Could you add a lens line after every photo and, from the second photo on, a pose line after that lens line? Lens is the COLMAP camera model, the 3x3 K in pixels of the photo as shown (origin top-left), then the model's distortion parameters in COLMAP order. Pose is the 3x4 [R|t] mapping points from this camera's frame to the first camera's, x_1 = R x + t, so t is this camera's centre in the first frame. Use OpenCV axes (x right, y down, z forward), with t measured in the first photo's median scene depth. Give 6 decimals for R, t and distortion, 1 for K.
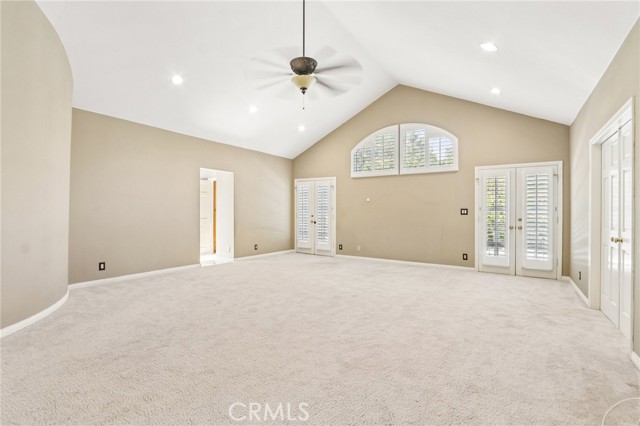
lens RADIAL K [[293.1, 0, 310.3], [0, 293.1, 213.8], [0, 0, 1]] dist [-0.010621, 0.000088]
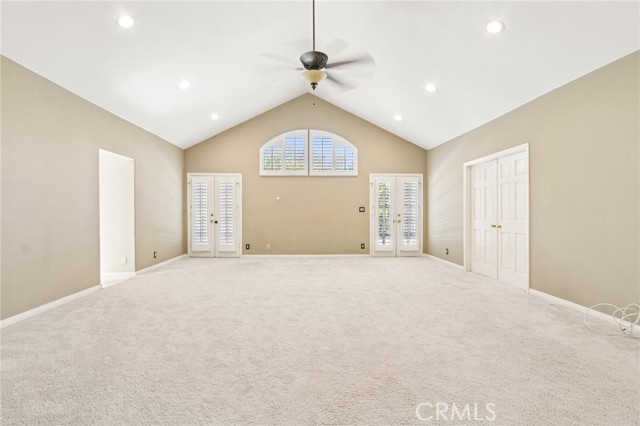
lens RADIAL K [[293.1, 0, 304.5], [0, 293.1, 214.5], [0, 0, 1]] dist [-0.010621, 0.000088]
pose [[0.812335, -0.013854, 0.583027, -0.389130], [0.008892, 0.999896, 0.011370, -0.002404], [-0.583124, -0.004052, 0.812373, 0.138865]]
